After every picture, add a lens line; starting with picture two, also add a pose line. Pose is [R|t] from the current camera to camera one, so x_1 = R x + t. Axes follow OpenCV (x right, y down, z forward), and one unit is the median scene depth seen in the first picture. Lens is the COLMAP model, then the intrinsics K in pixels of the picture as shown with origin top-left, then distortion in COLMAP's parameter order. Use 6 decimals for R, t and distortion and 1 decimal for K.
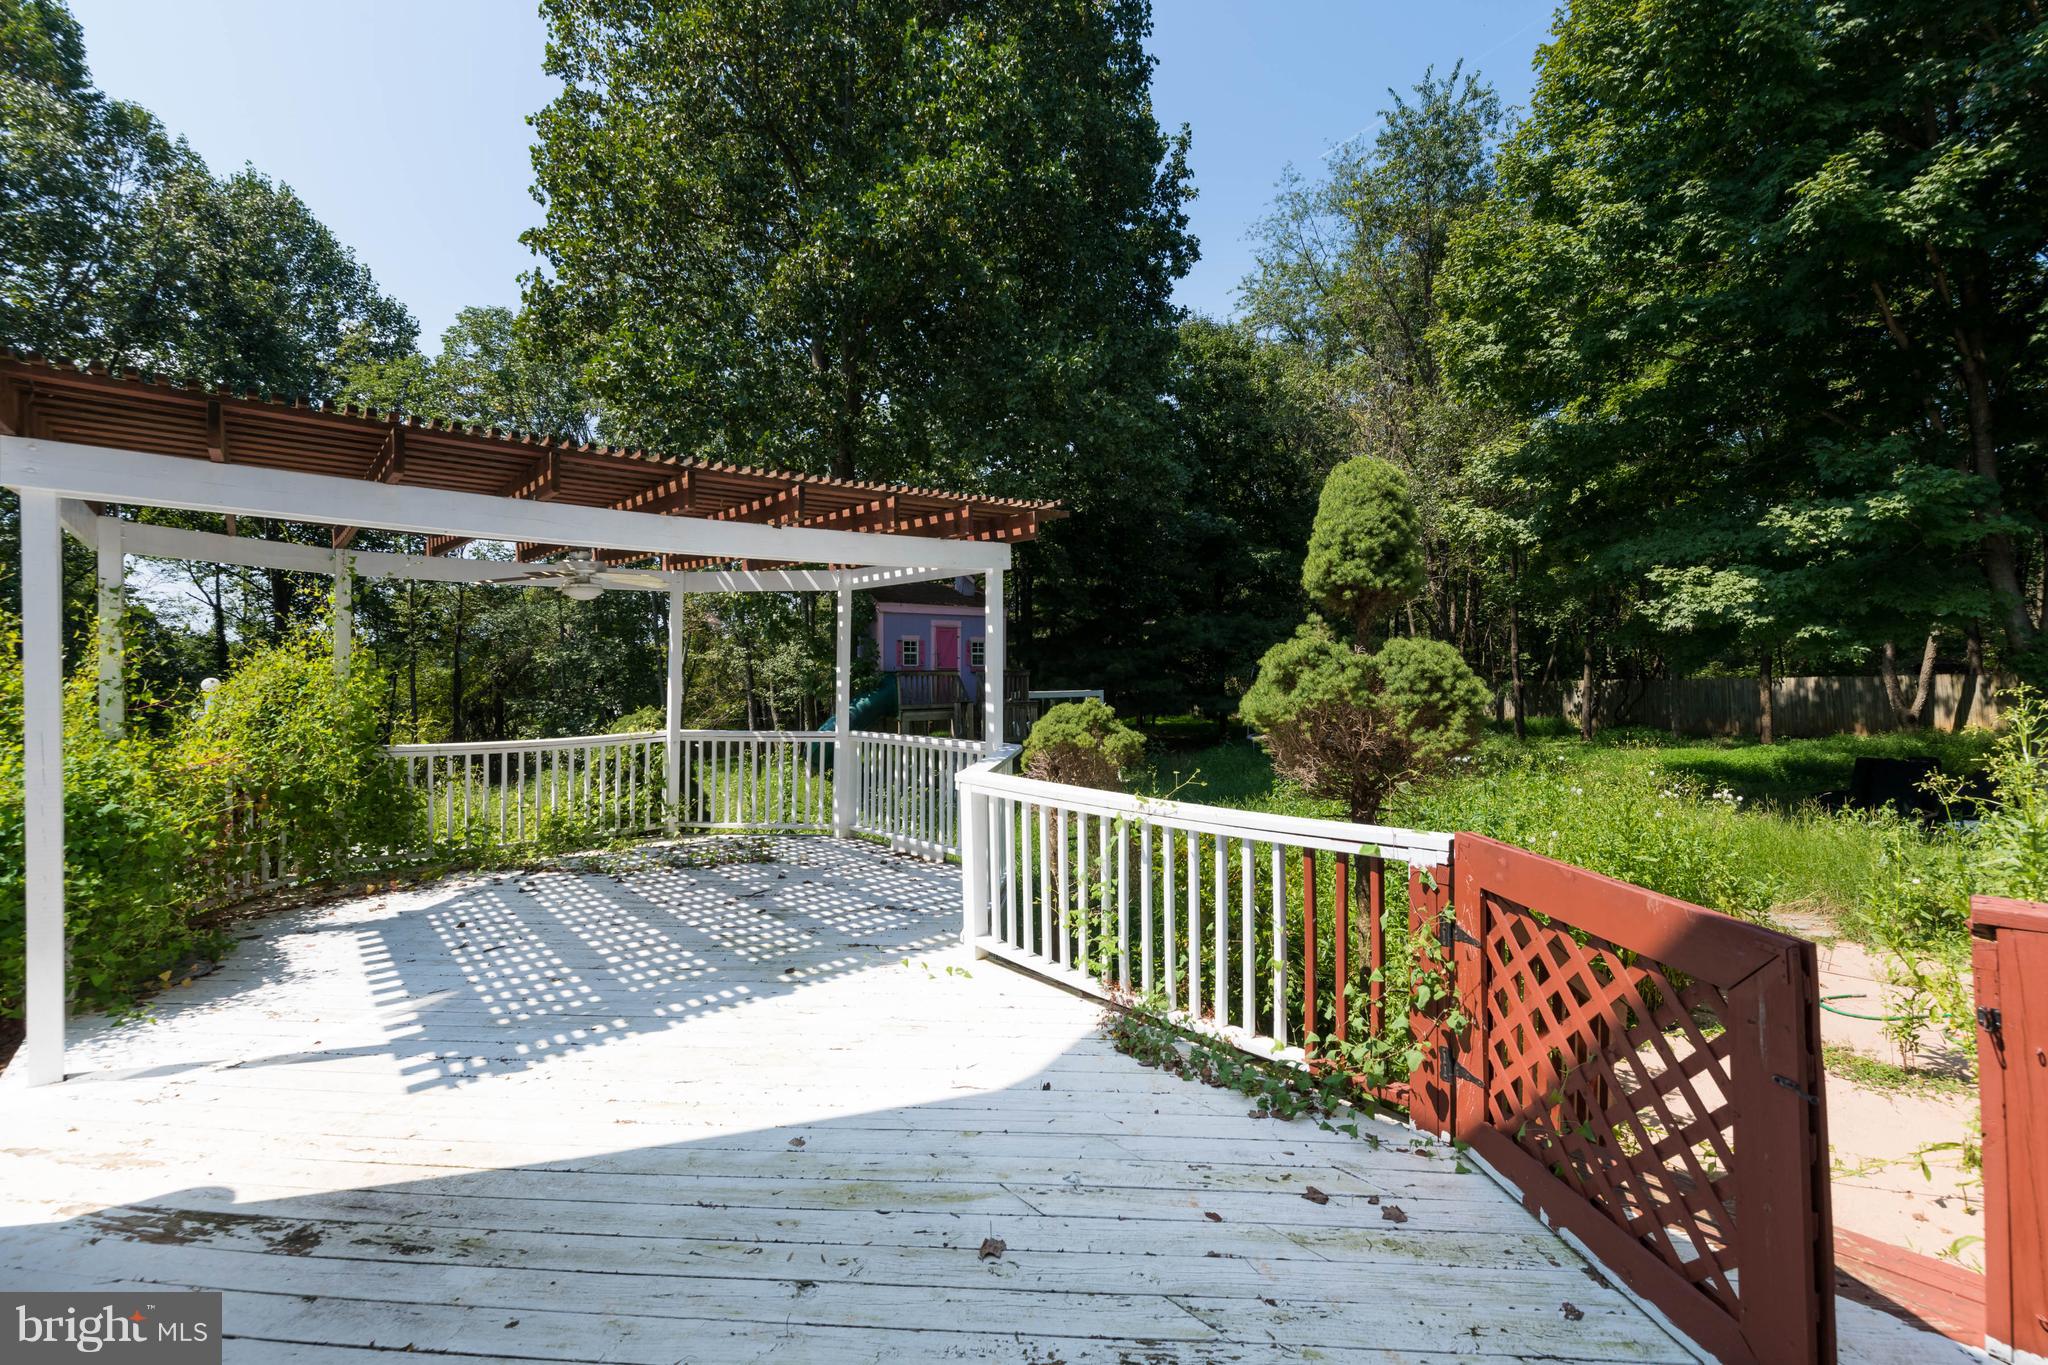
lens RADIAL K [[880.3, 0, 1031.0], [0, 880.3, 683.1], [0, 0, 1]] dist [0.006375, -0.001130]
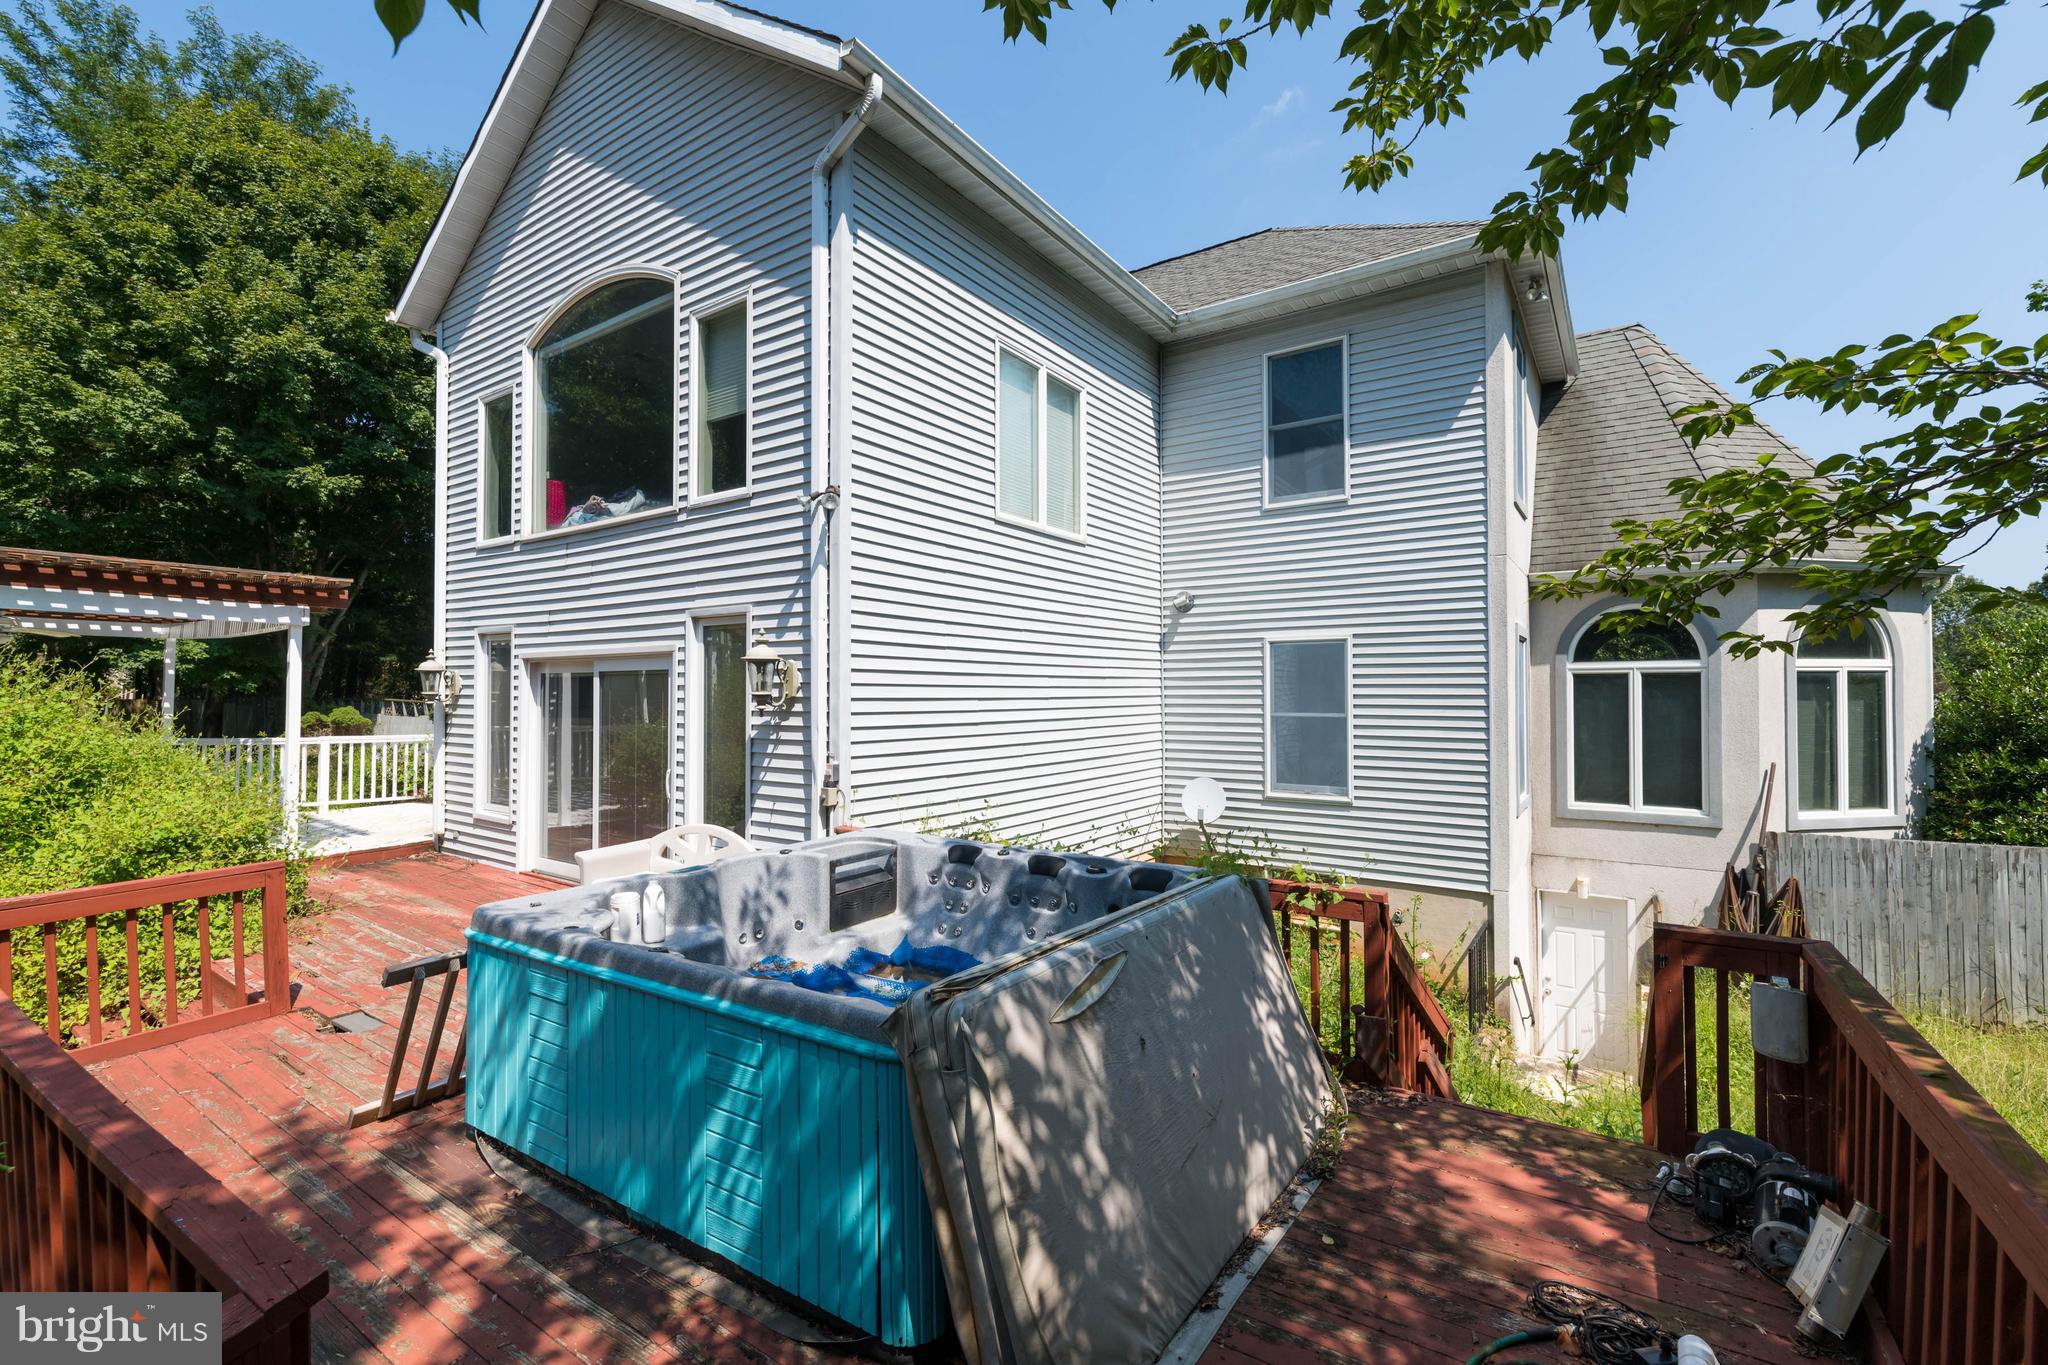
lens RADIAL K [[880.3, 0, 1028.1], [0, 880.3, 696.2], [0, 0, 1]] dist [0.006375, -0.001130]
pose [[-0.240619, 0.008702, 0.970581, -0.654933], [0.011120, 0.999919, -0.006209, 0.006239], [-0.970556, 0.009299, -0.240696, -0.074503]]
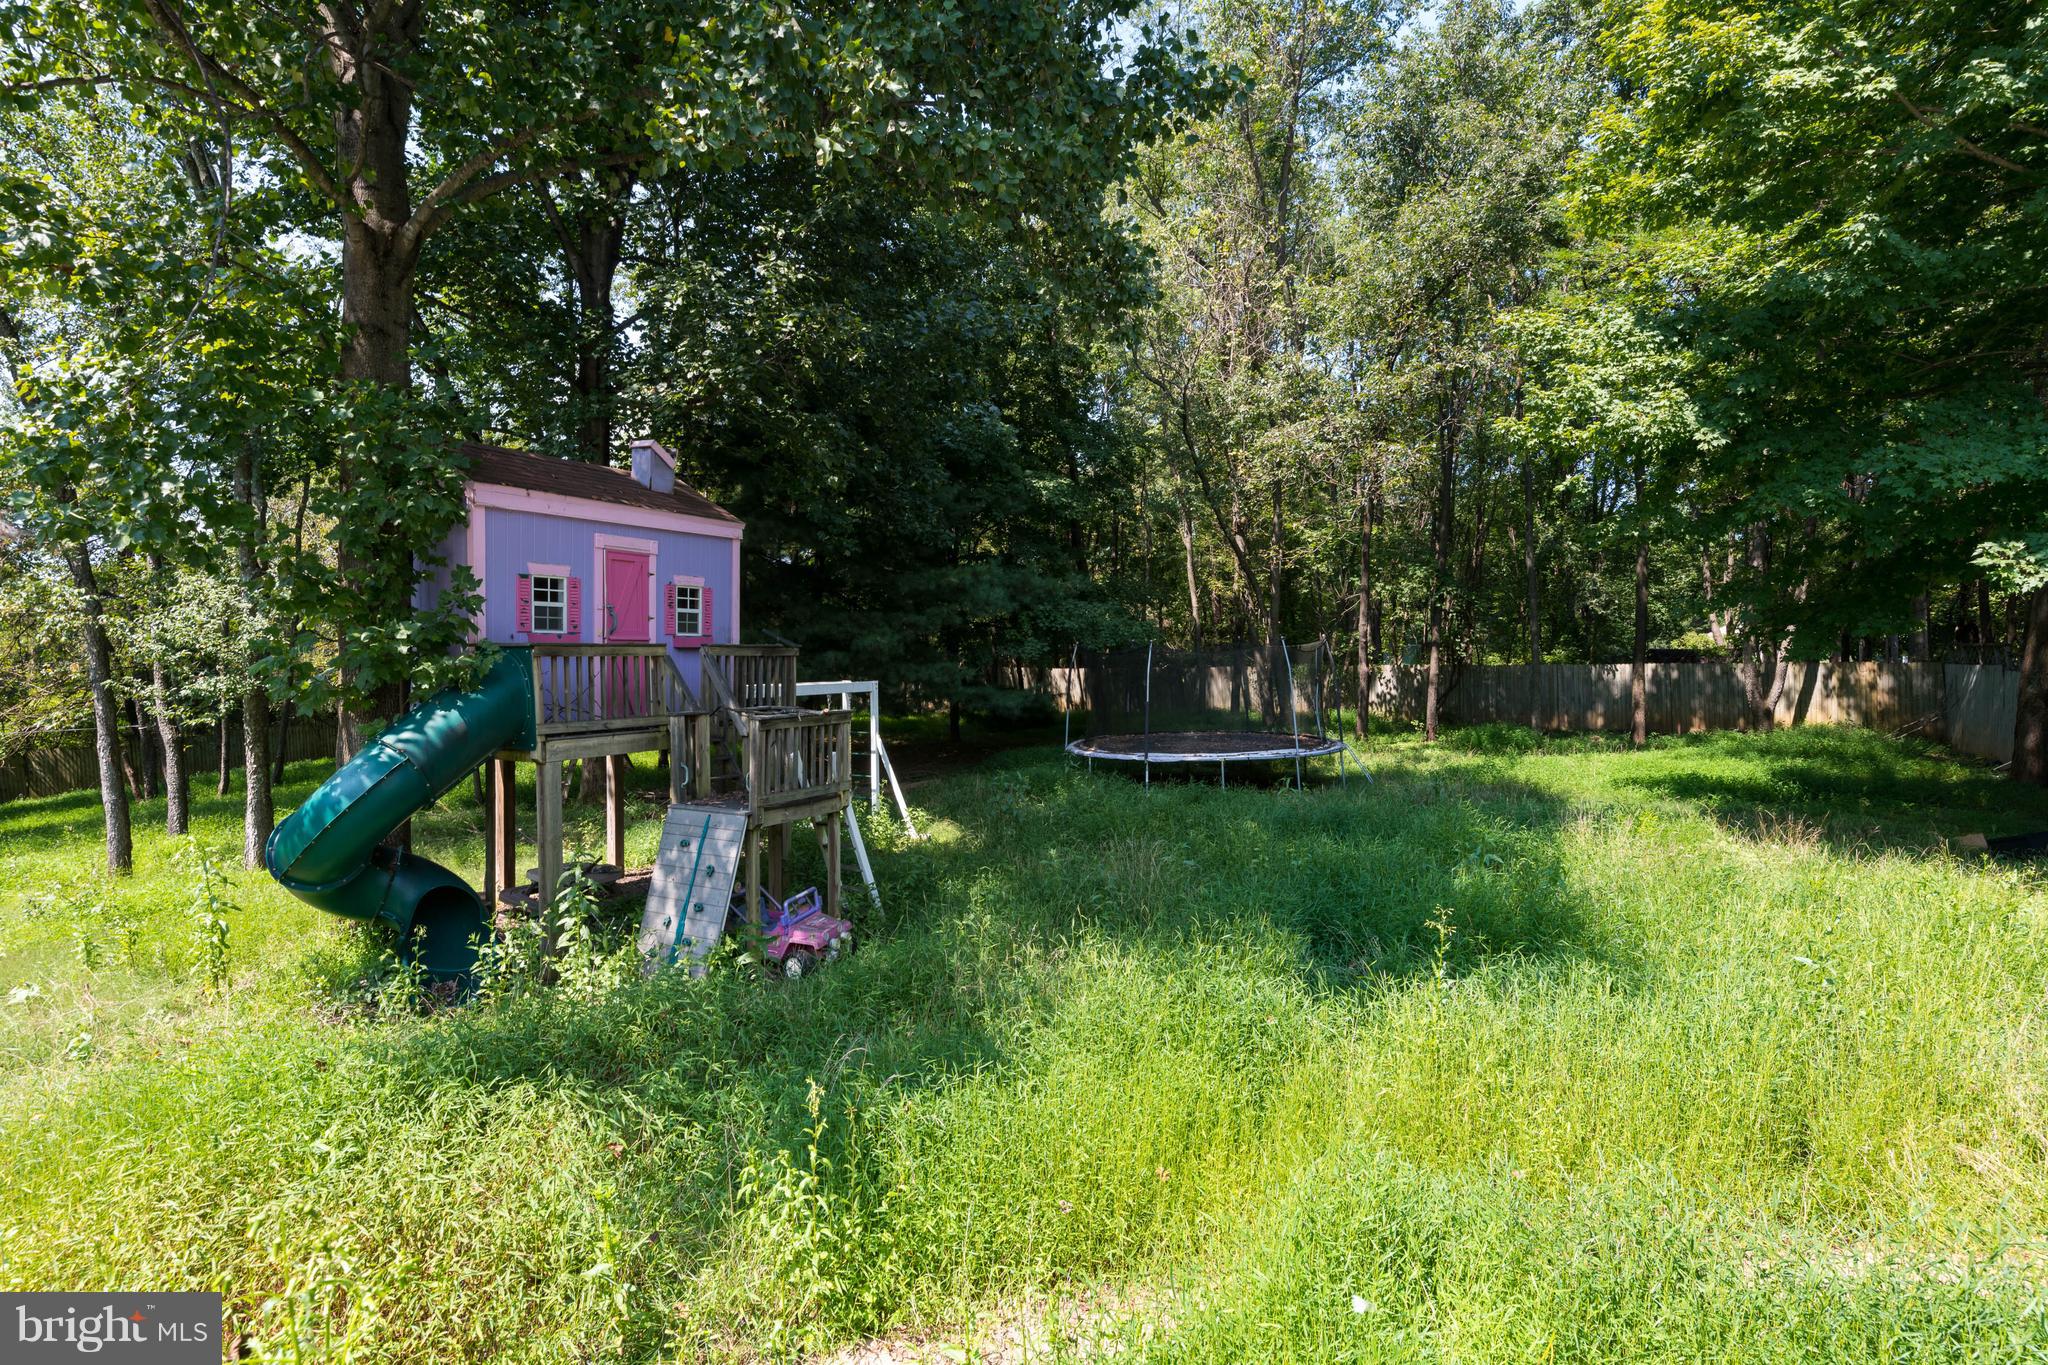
lens RADIAL K [[1013.3, 0, 1019.5], [0, 1013.3, 675.3], [0, 0, 1]] dist [0.001190, 0.000049]
pose [[0.914790, 0.000566, 0.403928, -0.110083], [-0.005600, 0.999921, 0.011282, -0.004758], [-0.403890, -0.012582, 0.914721, 0.379322]]
